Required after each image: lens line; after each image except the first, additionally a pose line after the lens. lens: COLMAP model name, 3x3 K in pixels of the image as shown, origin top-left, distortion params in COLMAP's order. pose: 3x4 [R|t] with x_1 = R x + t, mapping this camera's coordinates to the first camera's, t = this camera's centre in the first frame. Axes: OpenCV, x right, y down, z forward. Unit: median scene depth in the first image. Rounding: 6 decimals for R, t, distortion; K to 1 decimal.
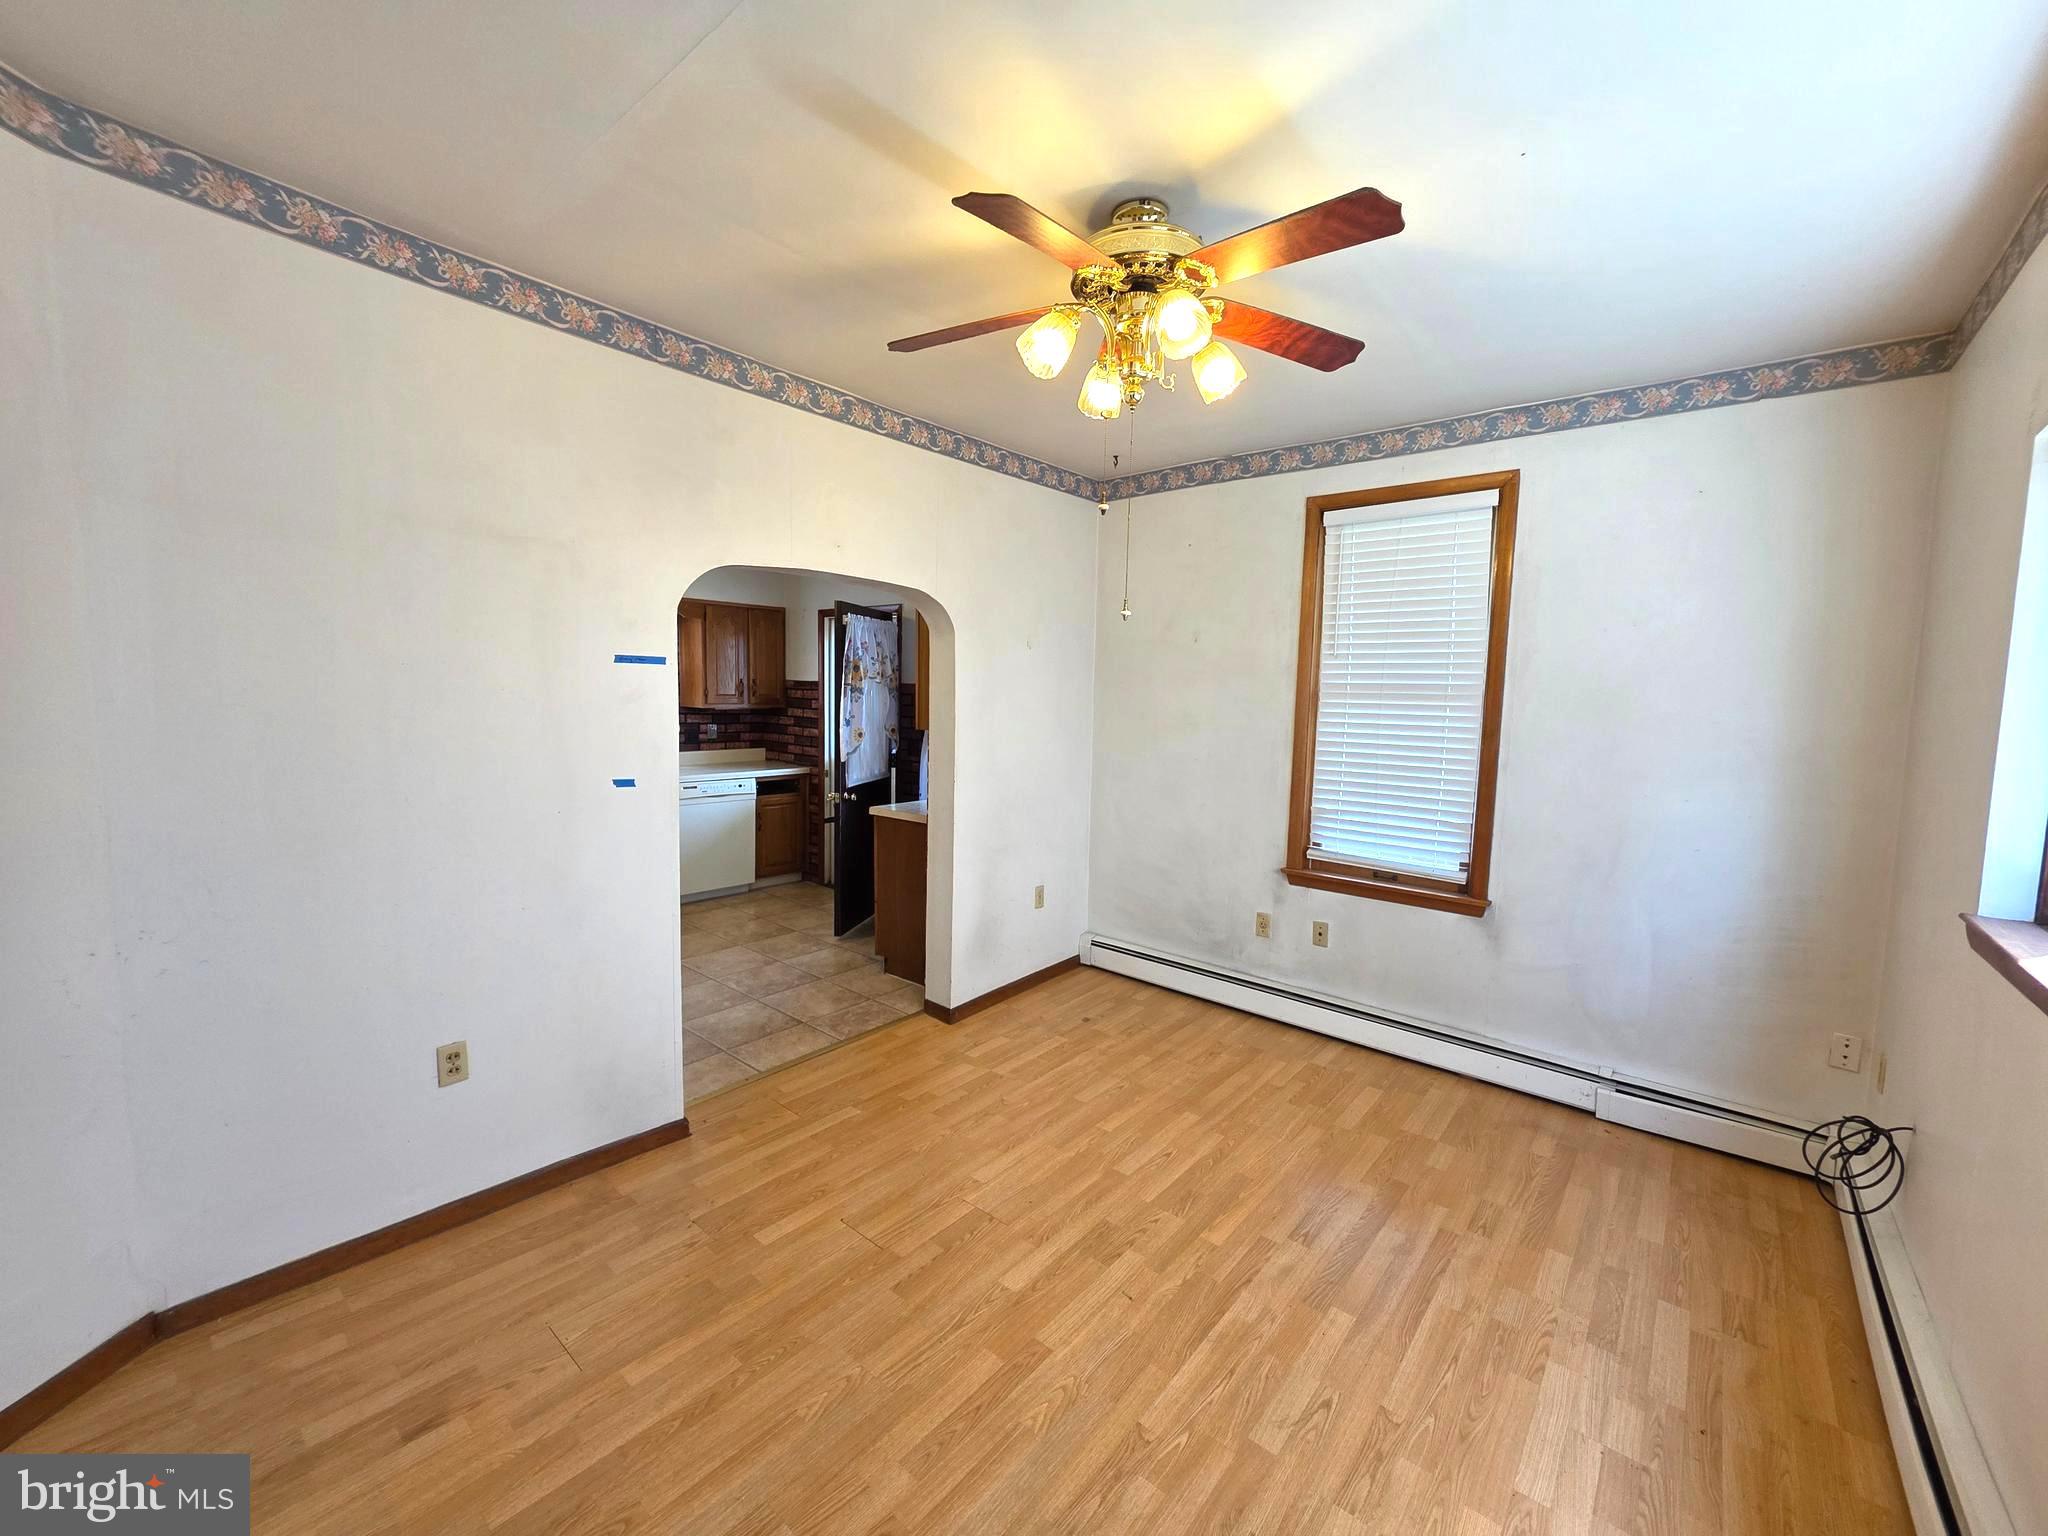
lens RADIAL K [[815.0, 0, 1031.2], [0, 815.0, 766.7], [0, 0, 1]] dist [0.003139, 0.000176]
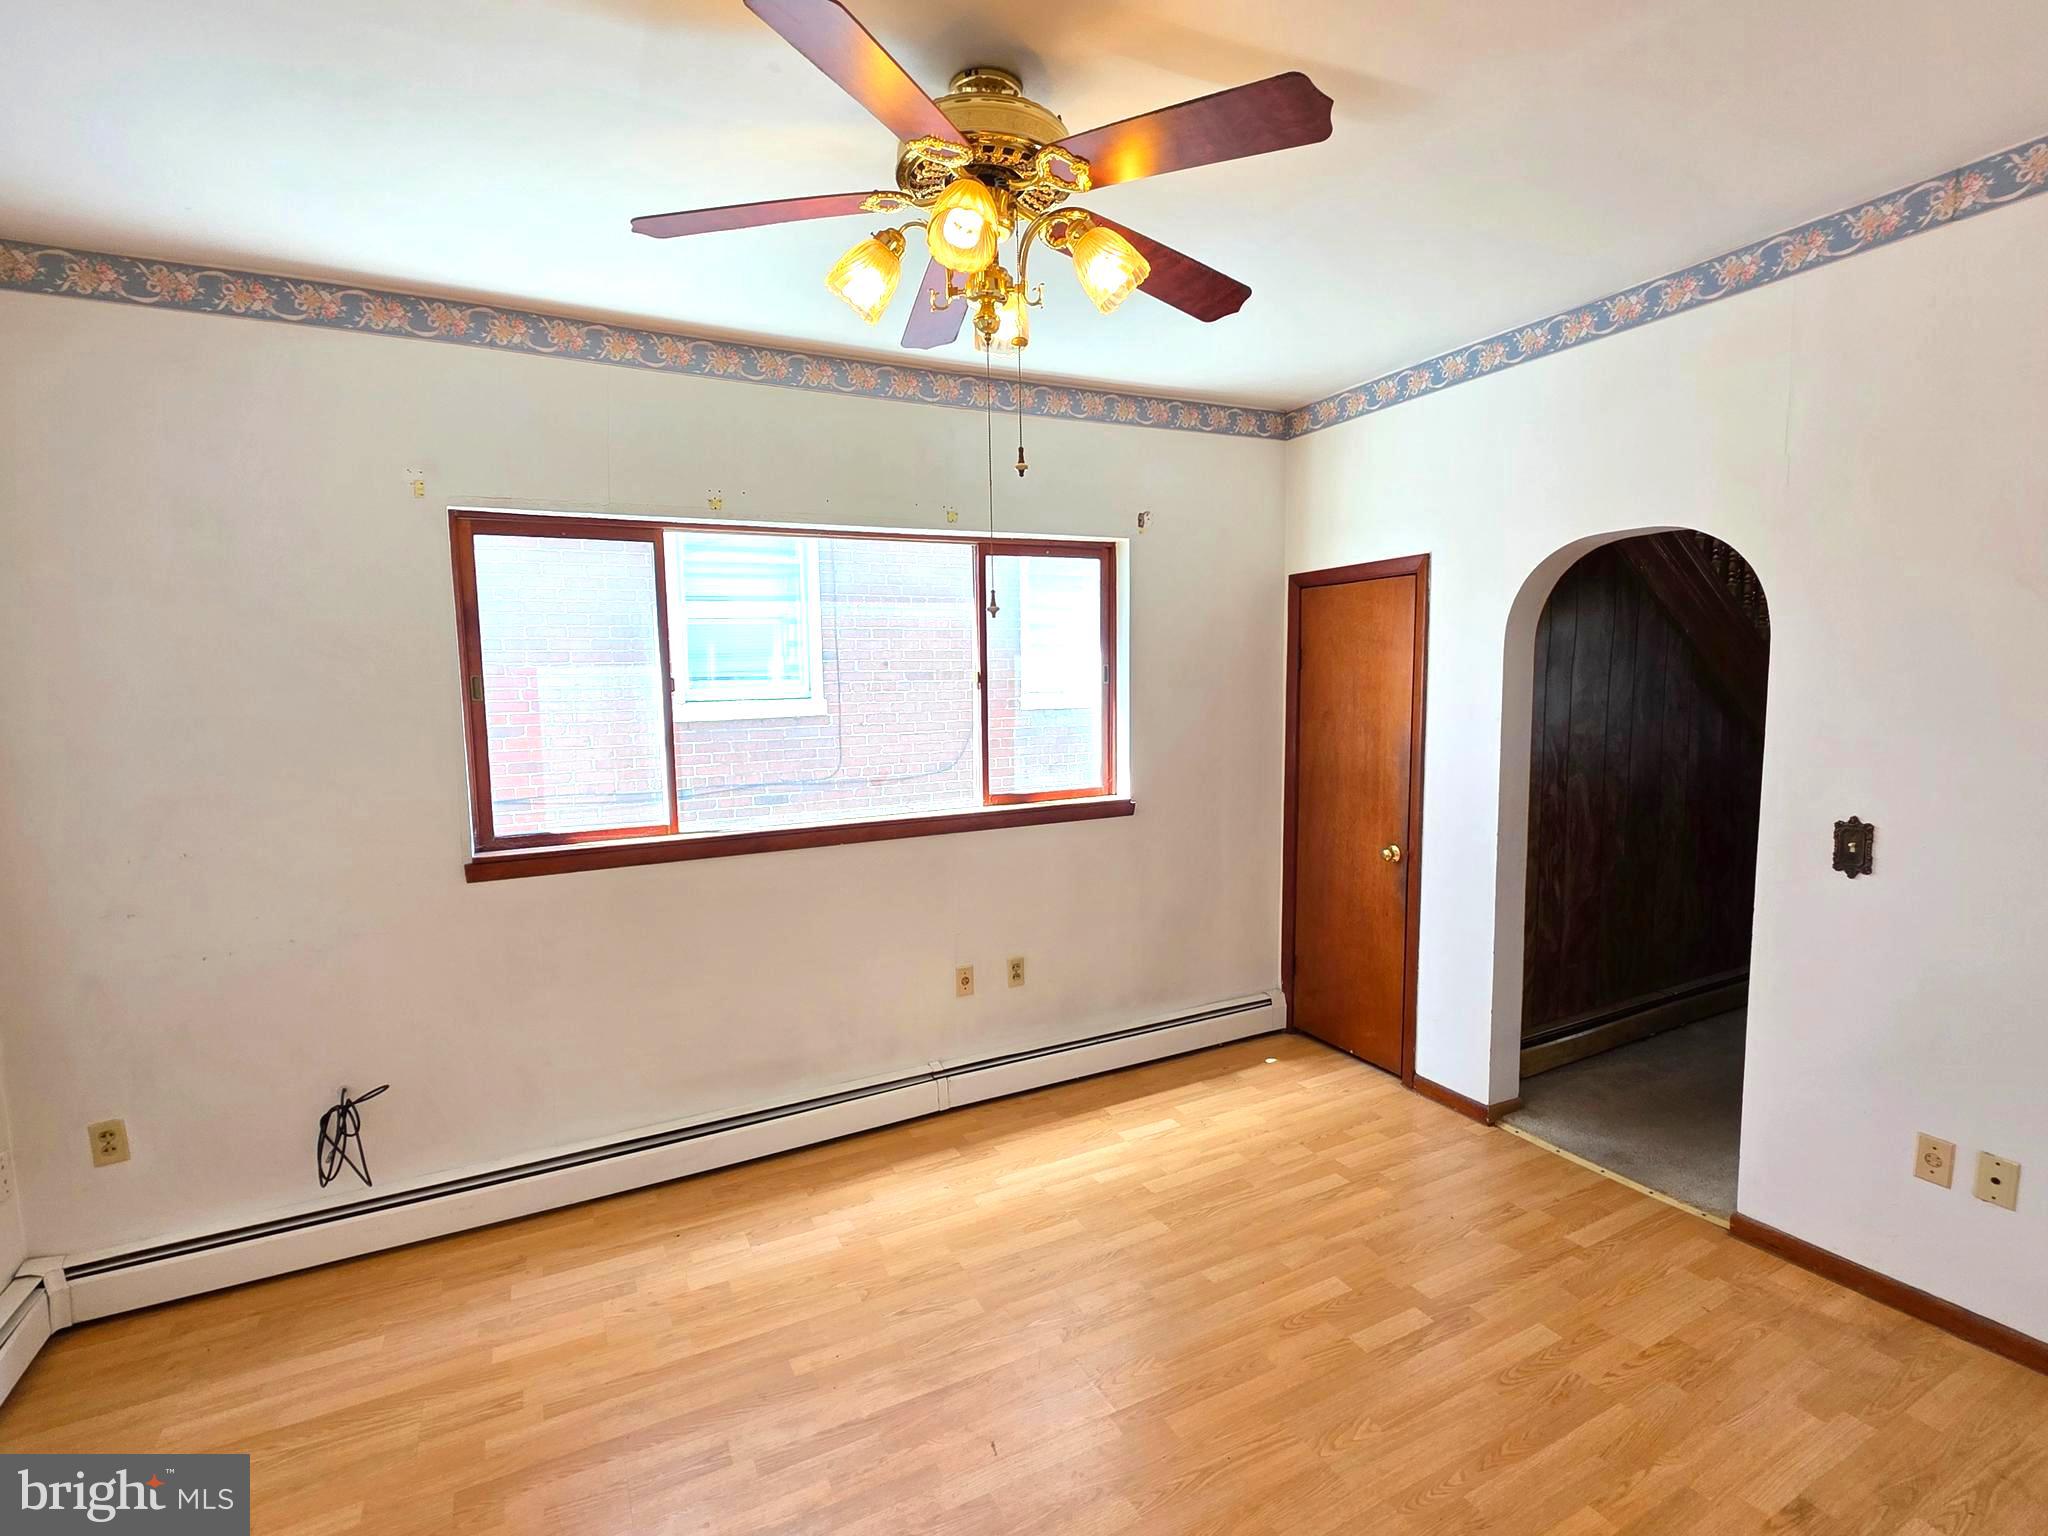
lens RADIAL K [[974.3, 0, 1029.7], [0, 974.3, 759.7], [0, 0, 1]] dist [-0.001276, -0.000010]
pose [[-0.922197, -0.042374, 0.384393, -0.273703], [0.033269, 0.981601, 0.188022, -0.220919], [-0.385288, 0.186181, -0.903820, 1.826466]]
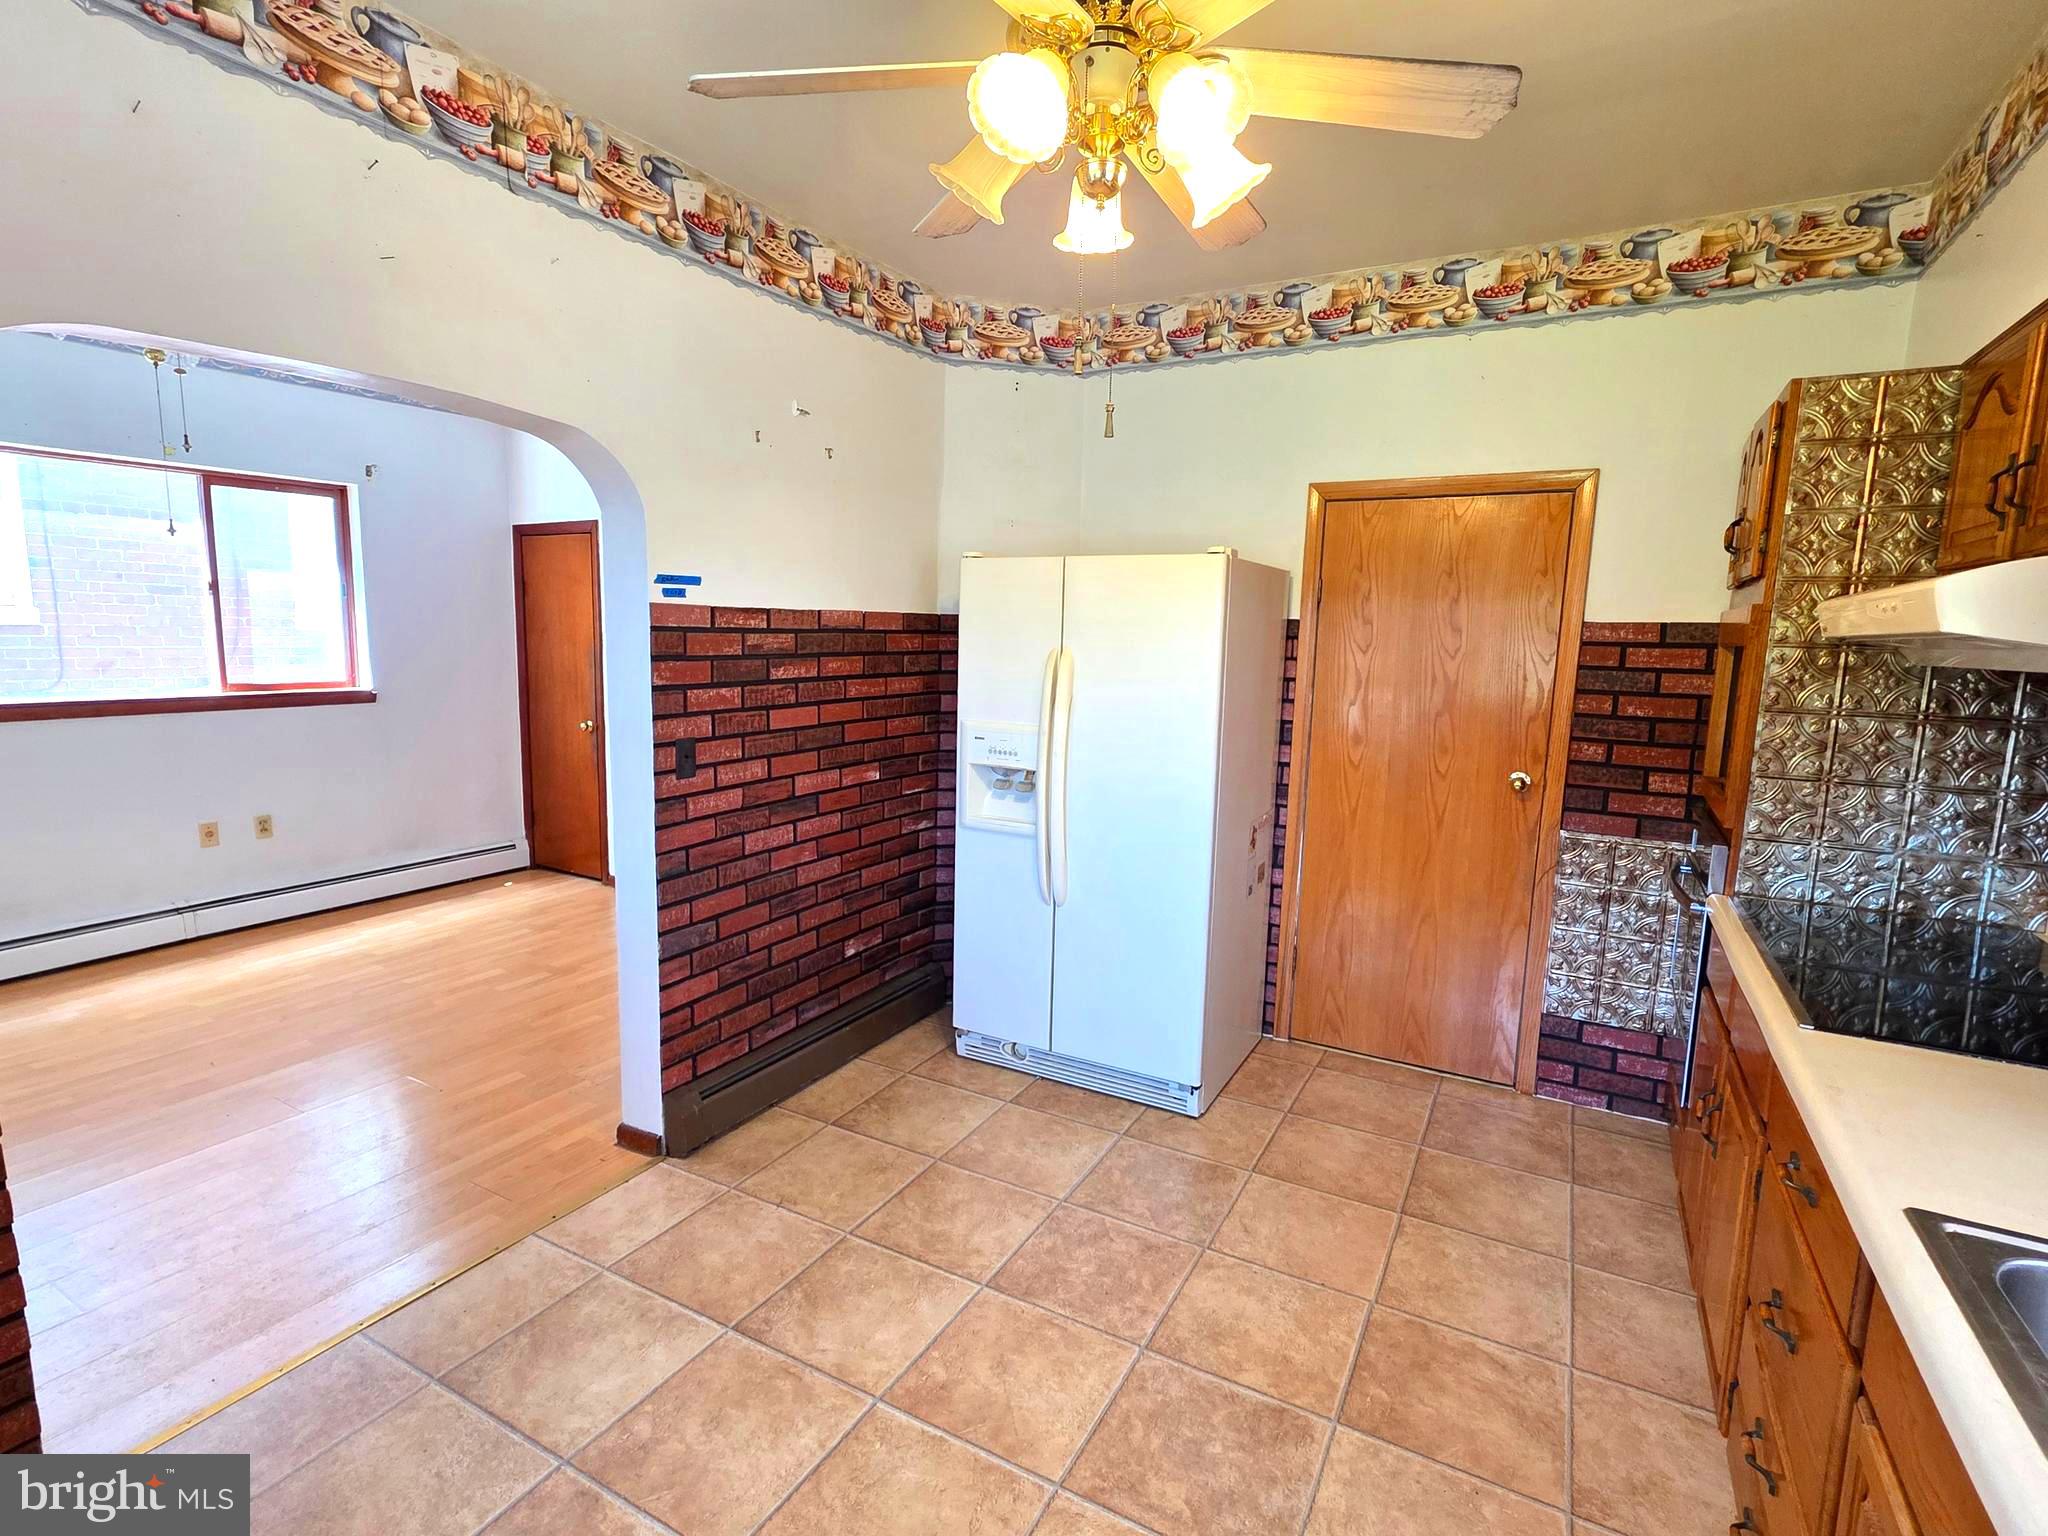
lens RADIAL K [[974.3, 0, 1029.7], [0, 974.3, 759.7], [0, 0, 1]] dist [-0.001276, -0.000010]
pose [[-0.981236, -0.023871, -0.191325, -0.892476], [-0.067582, 0.971934, 0.225339, -0.272351], [0.180576, 0.234041, -0.955310, 2.732512]]
